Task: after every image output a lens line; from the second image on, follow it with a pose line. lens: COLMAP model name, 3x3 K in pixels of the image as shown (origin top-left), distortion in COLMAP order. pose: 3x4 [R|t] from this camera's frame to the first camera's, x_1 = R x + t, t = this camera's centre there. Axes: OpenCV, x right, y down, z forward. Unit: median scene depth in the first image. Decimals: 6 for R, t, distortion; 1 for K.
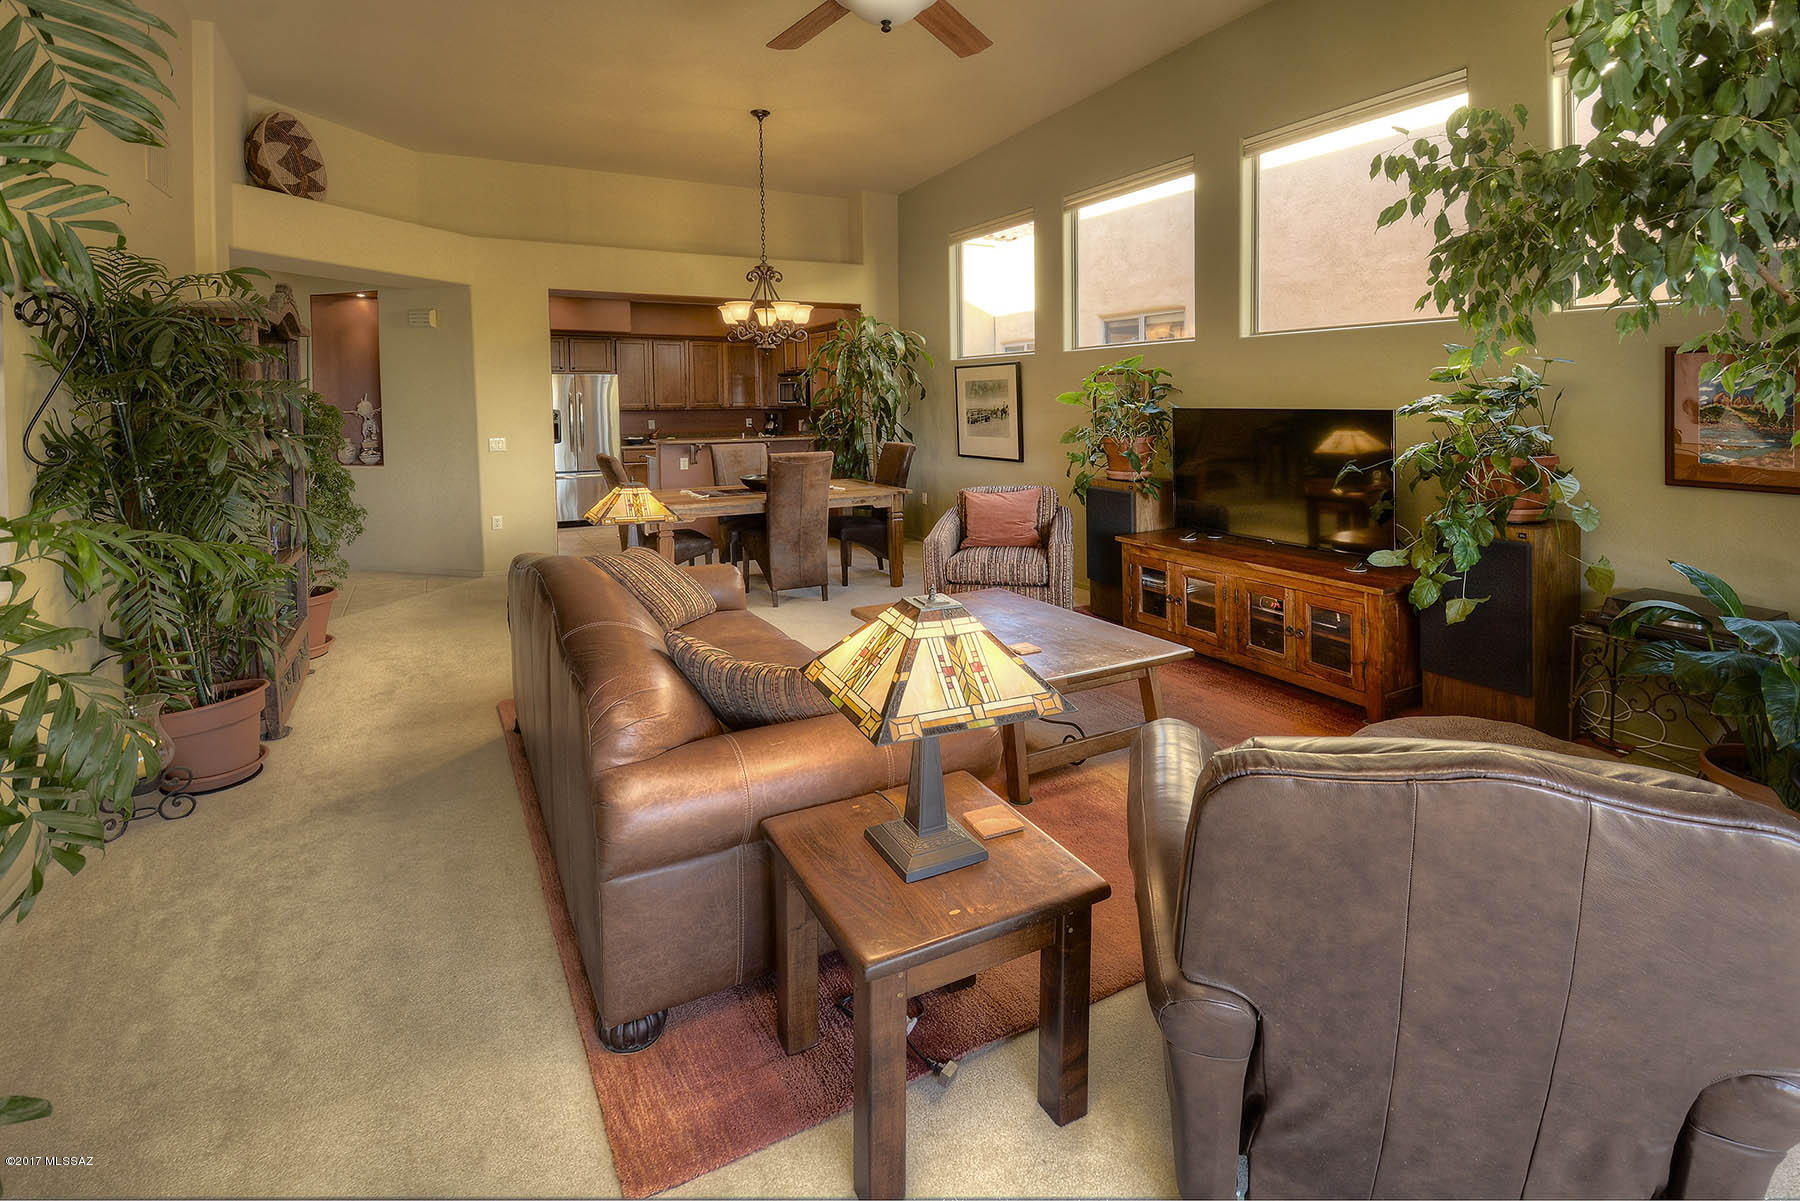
lens RADIAL K [[841.3, 0, 905.8], [0, 841.3, 478.6], [0, 0, 1]] dist [-0.000798, -0.000150]
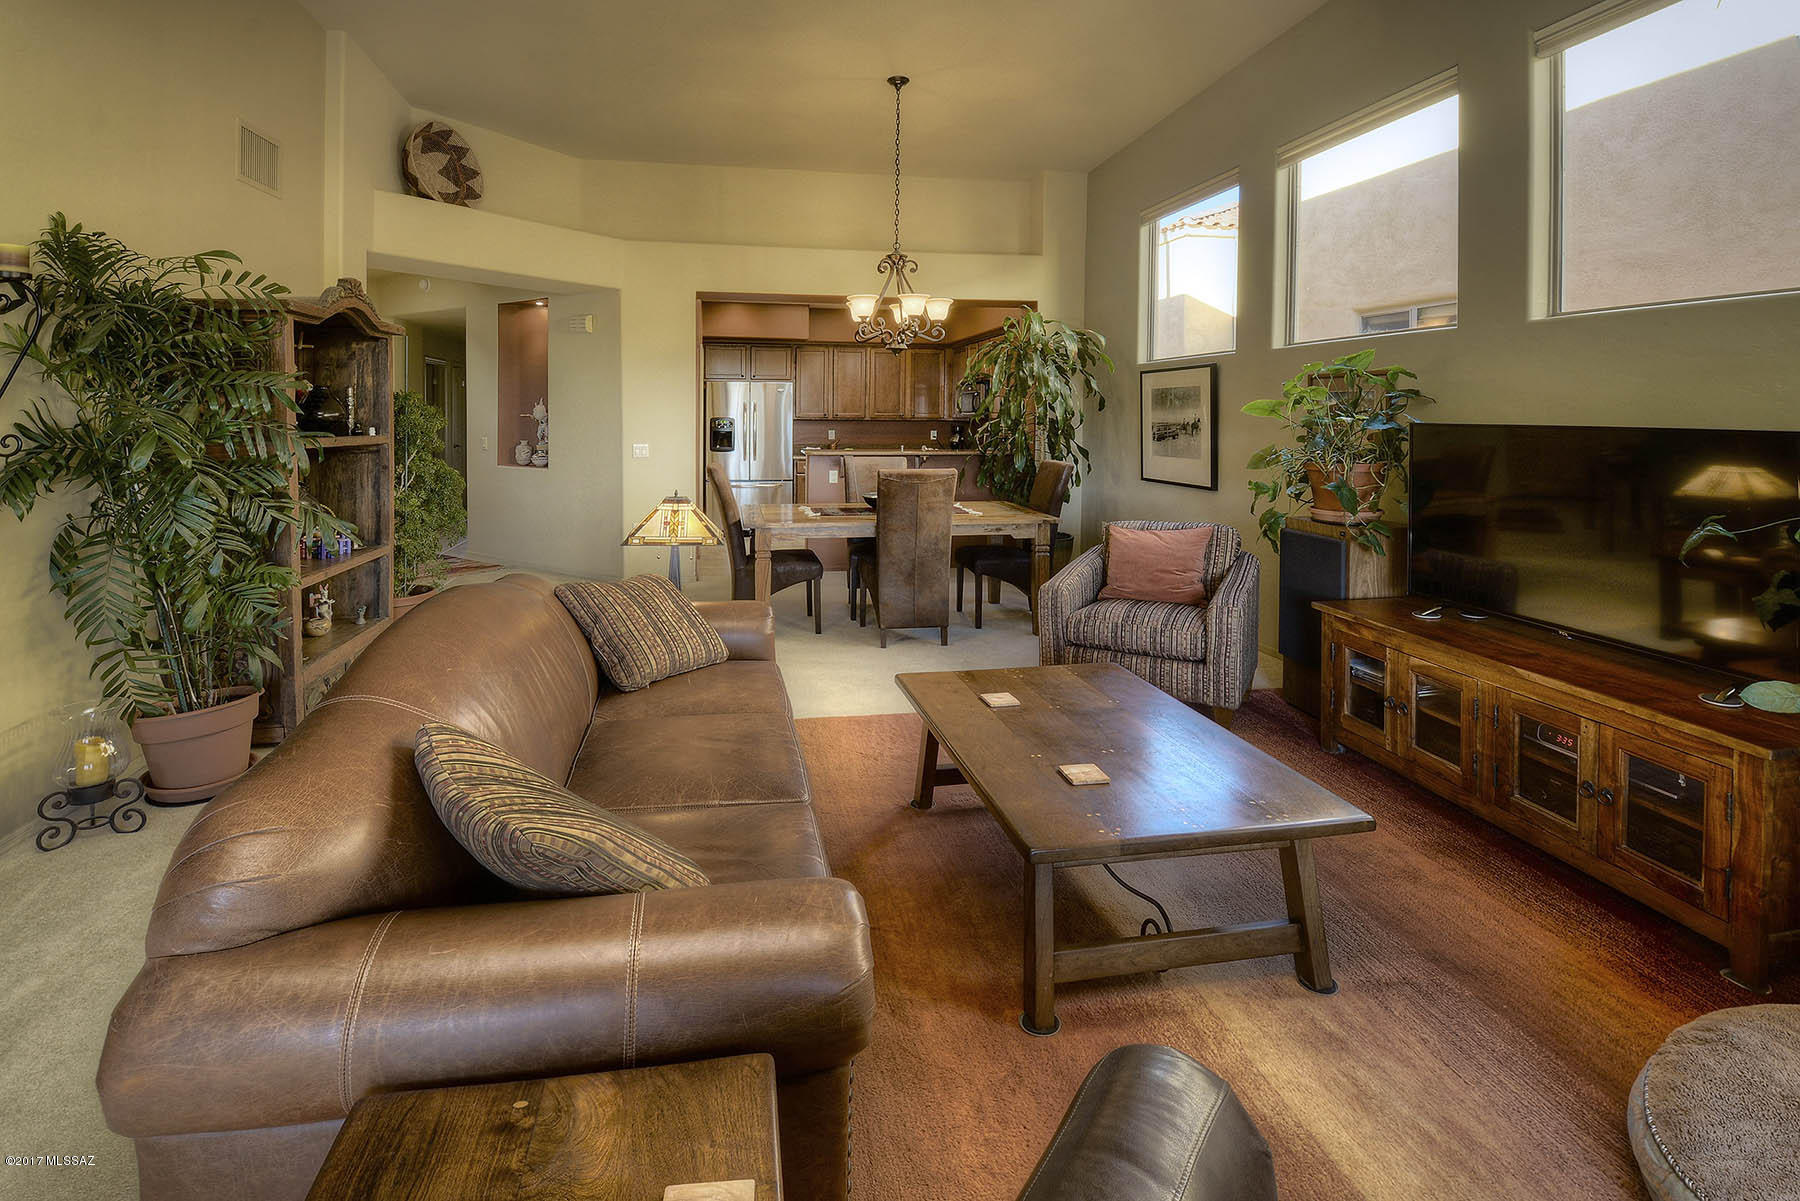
lens RADIAL K [[851.9, 0, 876.6], [0, 851.9, 474.2], [0, 0, 1]] dist [0.018452, -0.018725]
pose [[0.948663, 0.036721, -0.314151, 0.105926], [-0.044125, 0.998890, -0.016486, -0.009495], [0.313197, 0.029502, 0.949230, 0.168163]]
